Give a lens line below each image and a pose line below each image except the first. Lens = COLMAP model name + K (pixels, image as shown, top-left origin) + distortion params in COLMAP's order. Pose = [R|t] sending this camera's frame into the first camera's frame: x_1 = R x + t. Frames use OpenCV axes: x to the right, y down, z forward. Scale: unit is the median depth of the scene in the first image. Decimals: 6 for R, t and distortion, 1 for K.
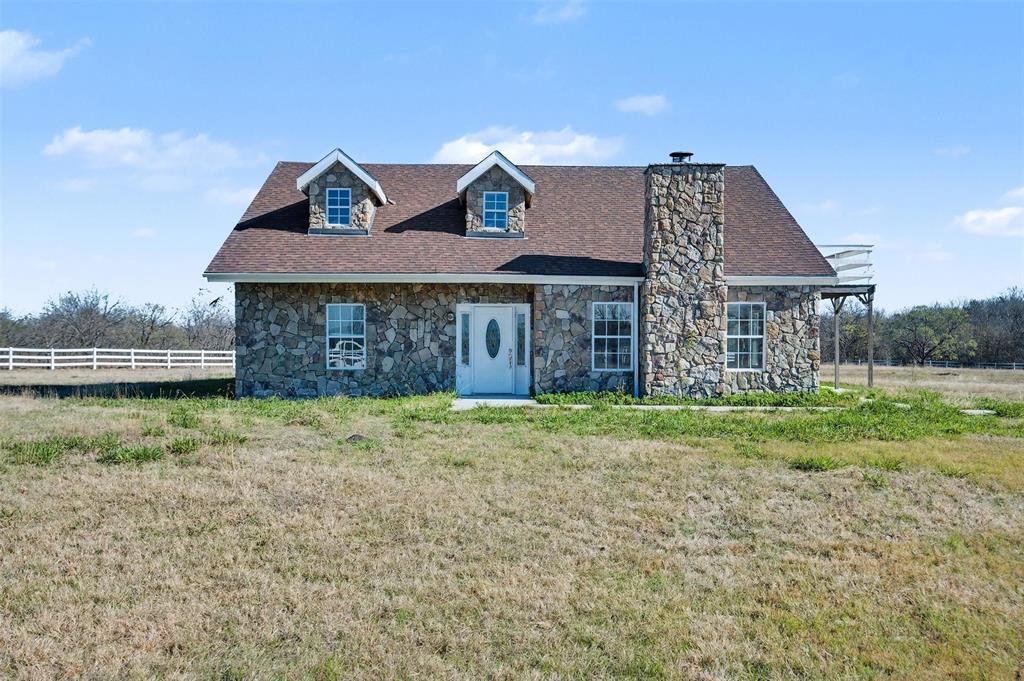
lens RADIAL K [[730.5, 0, 508.6], [0, 730.5, 342.7], [0, 0, 1]] dist [-0.010000, -0.000548]
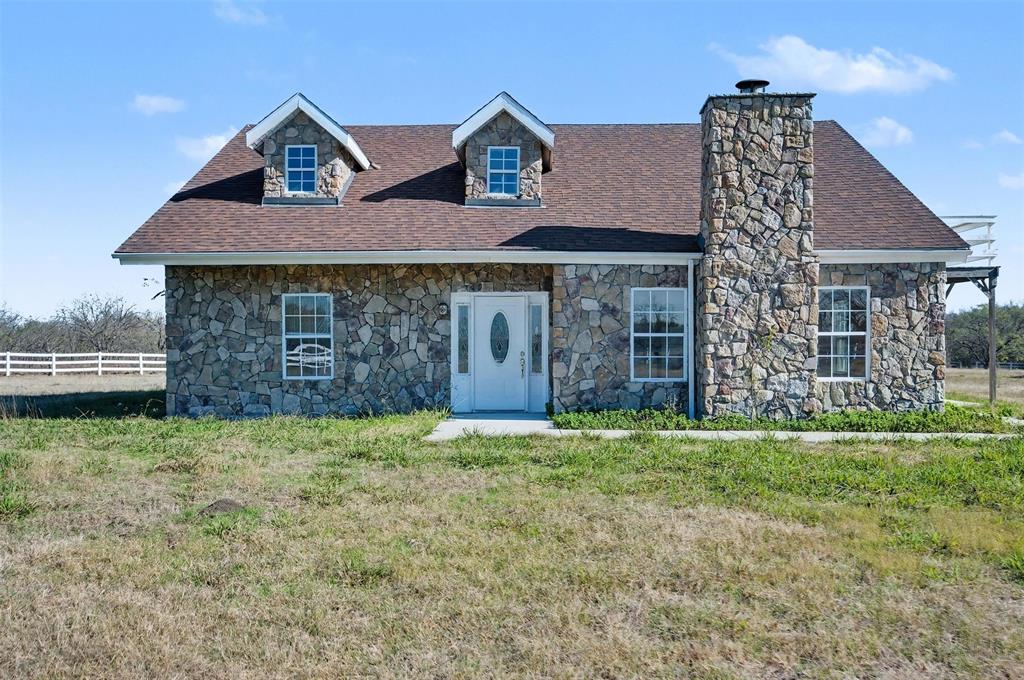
lens RADIAL K [[730.5, 0, 517.3], [0, 730.5, 342.5], [0, 0, 1]] dist [-0.010000, -0.000548]
pose [[0.999014, -0.004516, -0.044176, 0.030889], [0.004339, 0.999982, -0.004106, 0.002155], [0.044194, 0.003910, 0.999015, 0.246264]]
